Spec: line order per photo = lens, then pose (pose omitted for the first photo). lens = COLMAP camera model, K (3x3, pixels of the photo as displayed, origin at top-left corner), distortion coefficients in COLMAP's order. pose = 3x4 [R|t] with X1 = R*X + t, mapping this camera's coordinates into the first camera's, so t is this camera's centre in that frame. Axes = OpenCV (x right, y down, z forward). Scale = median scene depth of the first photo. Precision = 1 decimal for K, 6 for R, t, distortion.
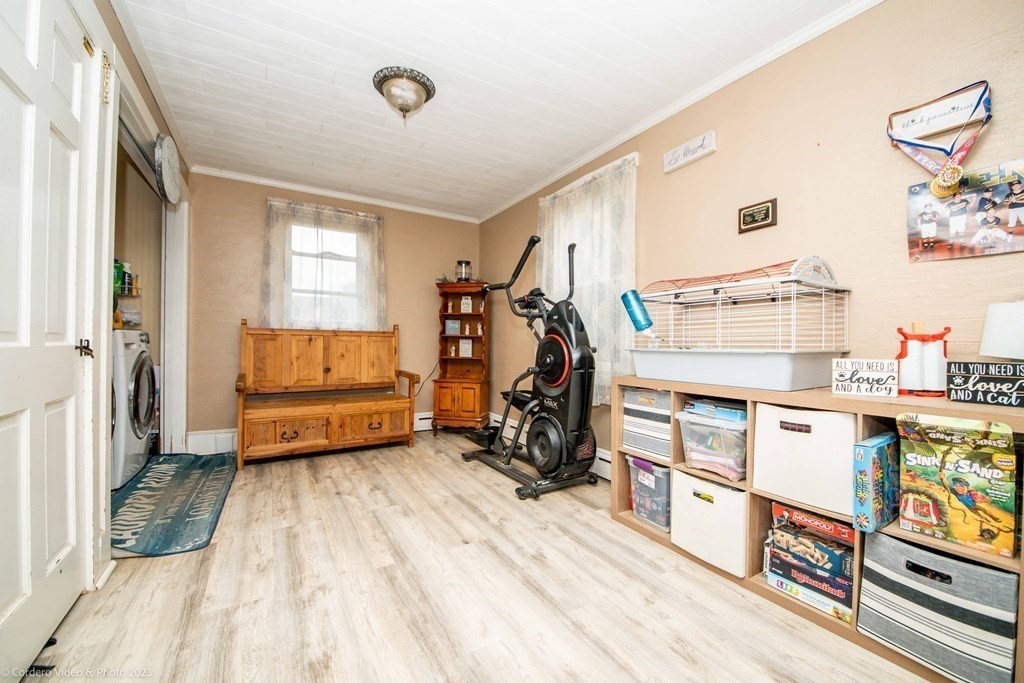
lens RADIAL K [[404.0, 0, 511.3], [0, 404.0, 344.8], [0, 0, 1]] dist [0.023040, -0.019399]
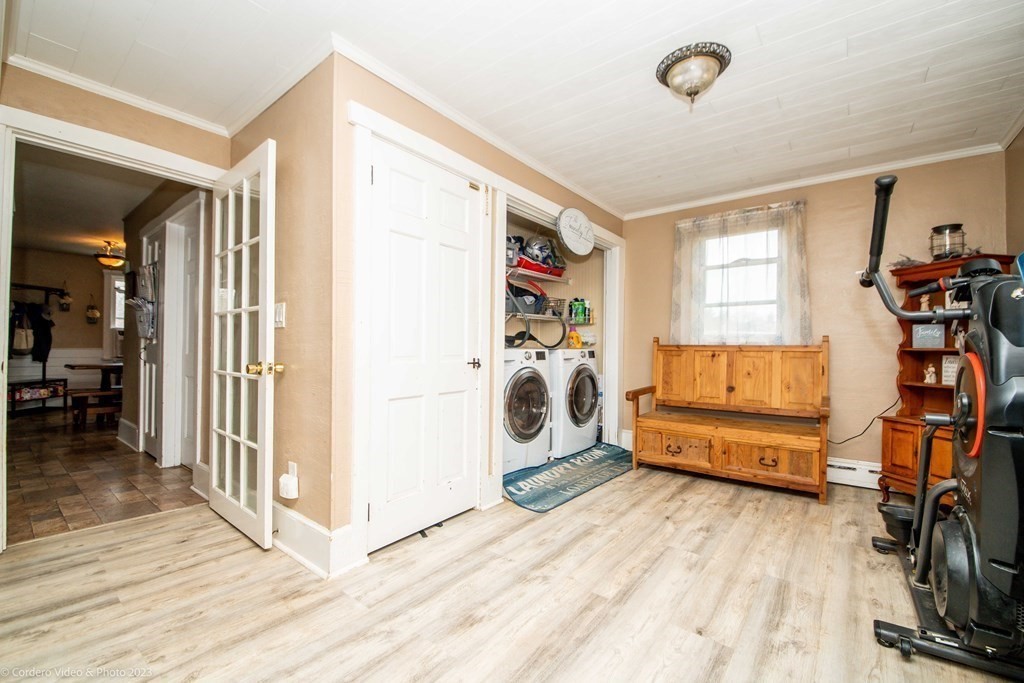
lens RADIAL K [[422.0, 0, 519.8], [0, 422.0, 344.7], [0, 0, 1]] dist [0.025897, -0.022490]
pose [[0.363380, -0.016610, -0.931493, 0.277501], [-0.007354, 0.999759, -0.020696, -0.014394], [0.931612, 0.014371, 0.363170, 0.215788]]
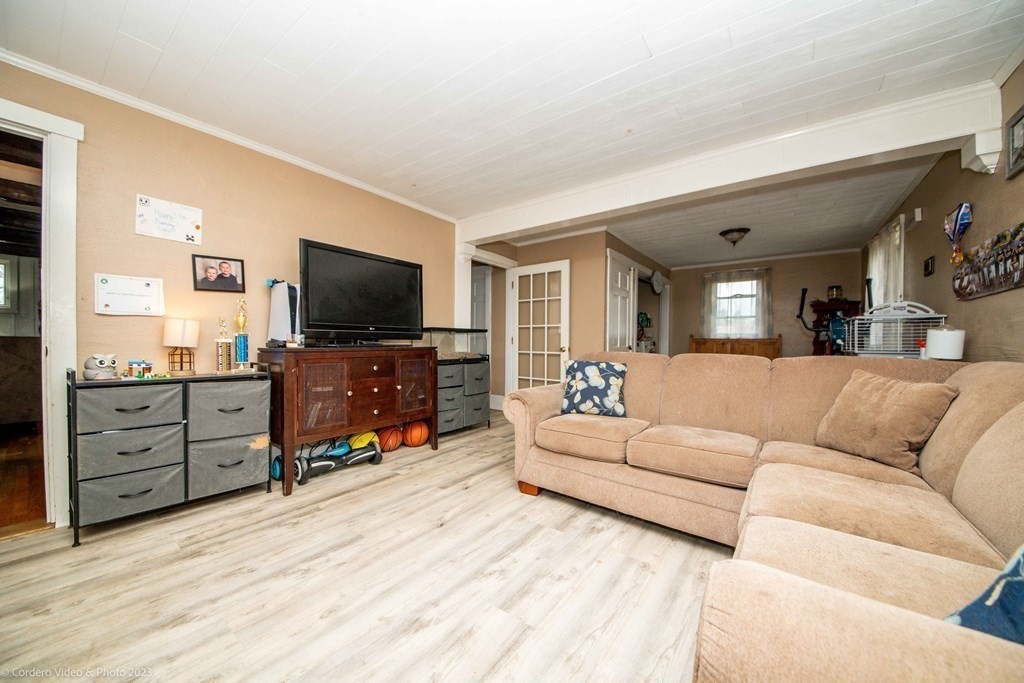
lens RADIAL K [[369.6, 0, 519.7], [0, 369.6, 343.2], [0, 0, 1]] dist [0.020780, -0.015924]
pose [[0.396444, -0.003564, -0.918052, 0.731562], [-0.002686, 0.999984, -0.005043, -0.005080], [0.918055, 0.004465, 0.396428, -0.570264]]
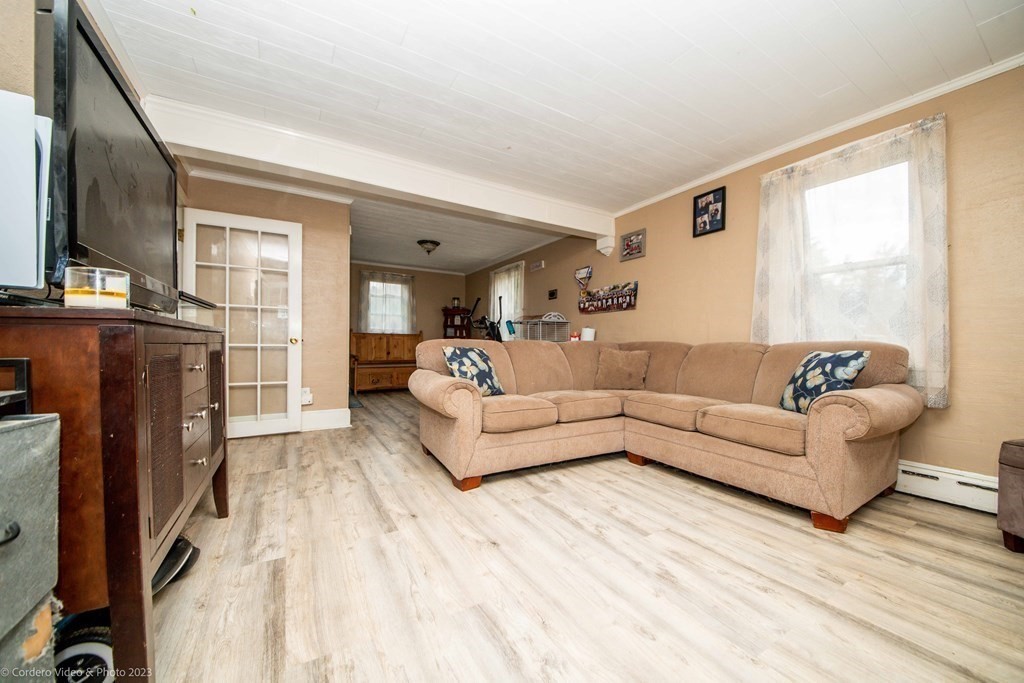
lens RADIAL K [[369.6, 0, 519.7], [0, 369.6, 343.2], [0, 0, 1]] dist [0.020780, -0.015924]
pose [[0.999851, -0.002926, 0.017018, 0.185380], [0.003006, 0.999985, -0.004666, 0.023725], [-0.017004, 0.004717, 0.999844, -0.917551]]
